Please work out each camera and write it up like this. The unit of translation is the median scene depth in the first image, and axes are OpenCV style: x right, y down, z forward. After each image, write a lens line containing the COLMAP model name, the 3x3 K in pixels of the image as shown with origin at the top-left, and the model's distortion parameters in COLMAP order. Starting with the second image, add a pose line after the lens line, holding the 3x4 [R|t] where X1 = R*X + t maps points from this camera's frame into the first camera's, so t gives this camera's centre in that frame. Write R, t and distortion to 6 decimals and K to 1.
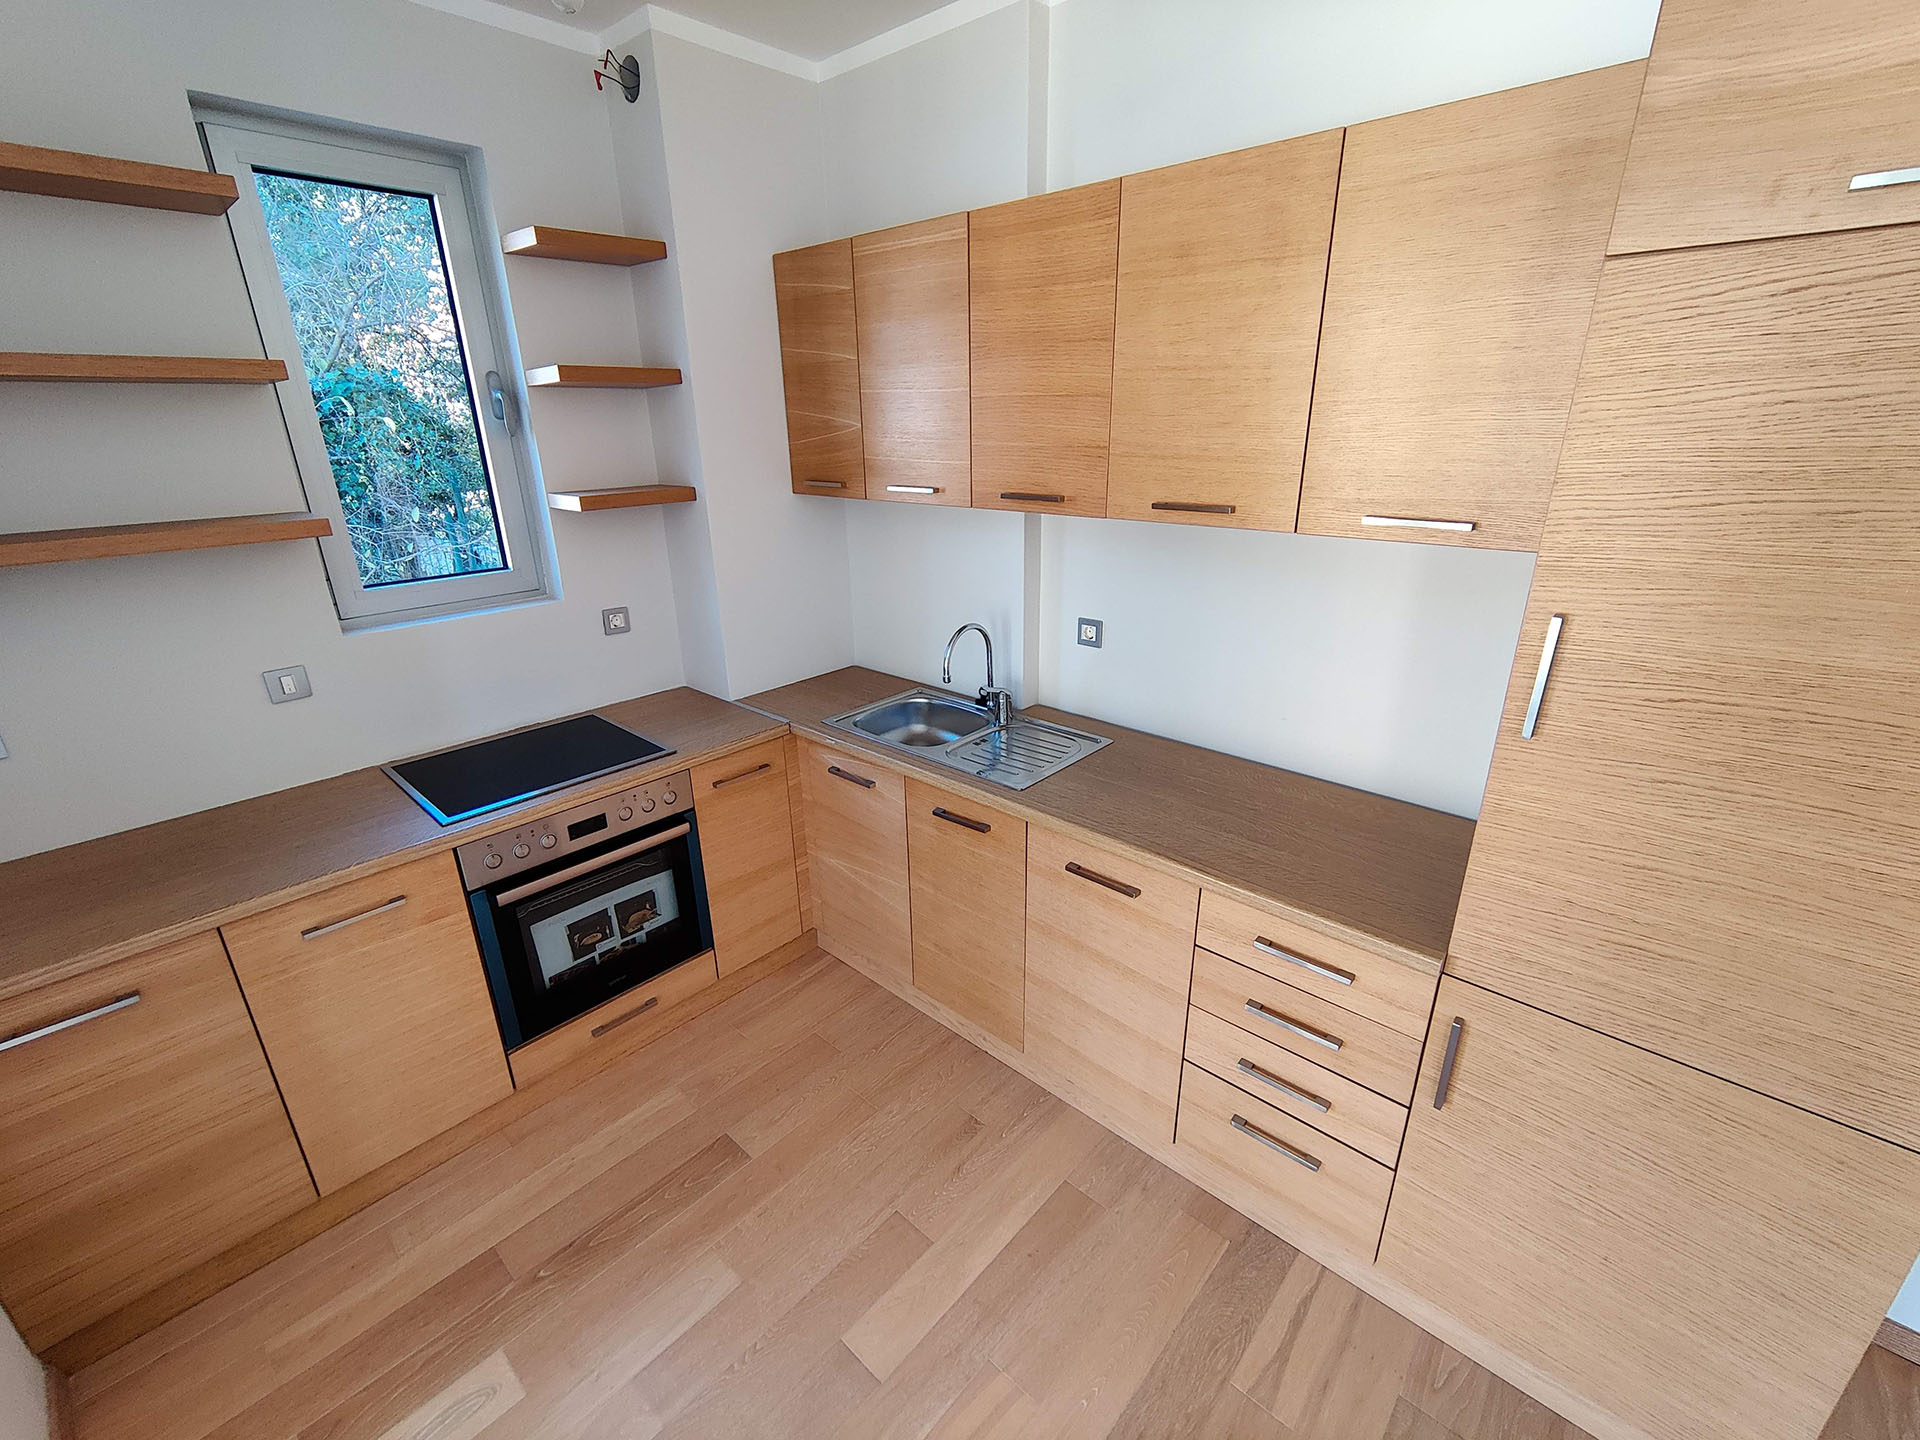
lens RADIAL K [[829.6, 0, 960.0], [0, 829.6, 720.0], [0, 0, 1]] dist [-0.002430, -0.000069]
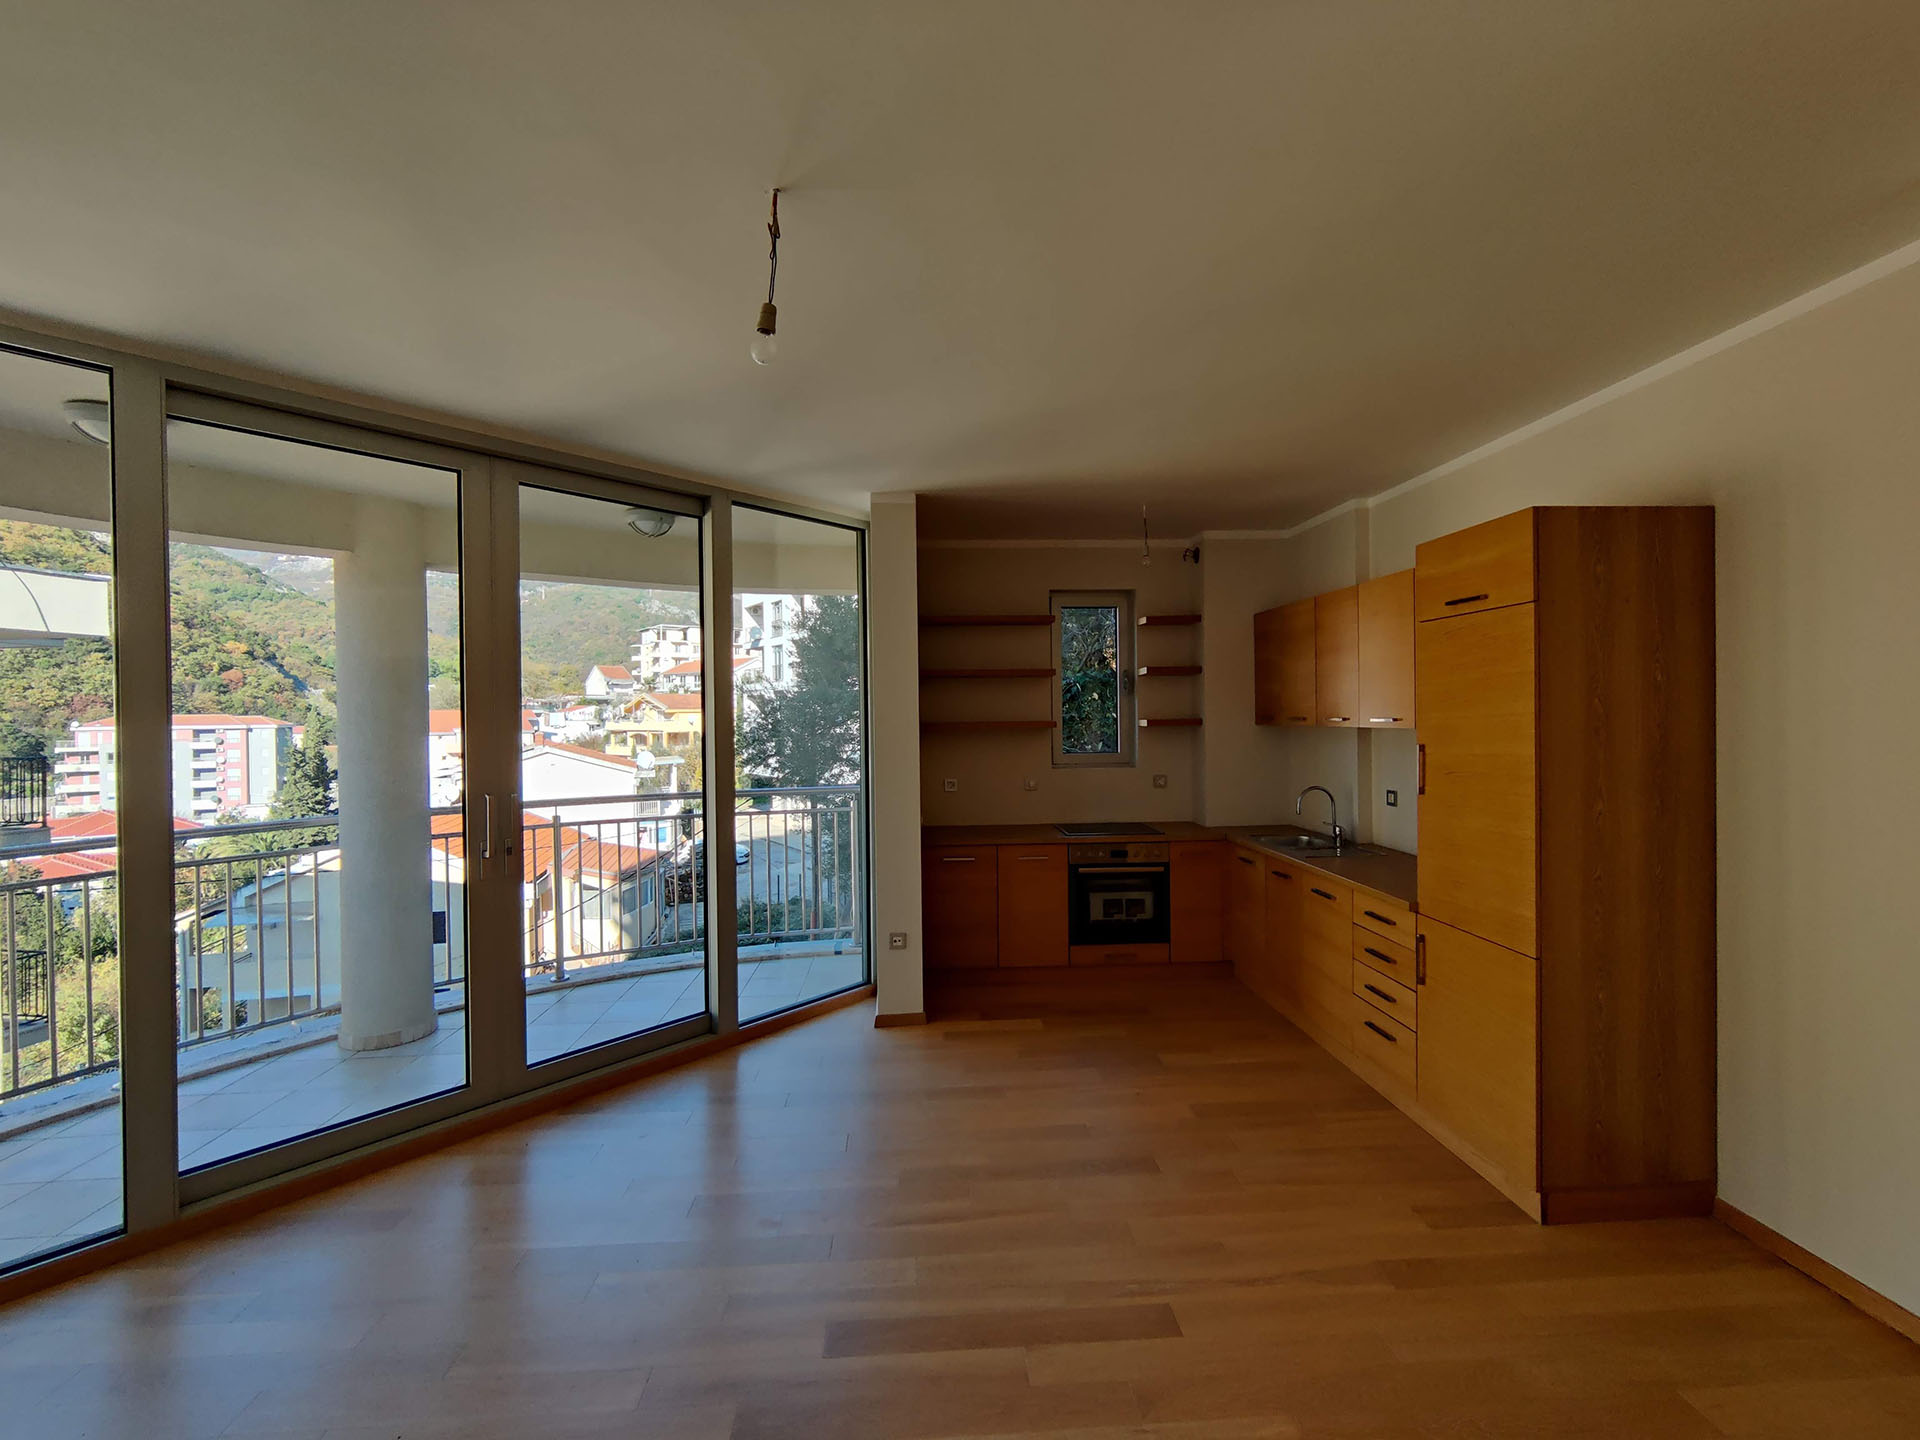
lens RADIAL K [[829.6, 0, 960.0], [0, 829.6, 720.0], [0, 0, 1]] dist [-0.002430, -0.000069]
pose [[0.715473, 0.009637, -0.698574, 0.769897], [-0.239539, 0.942679, -0.232330, 0.385925], [0.656292, 0.333562, 0.676770, -0.887069]]
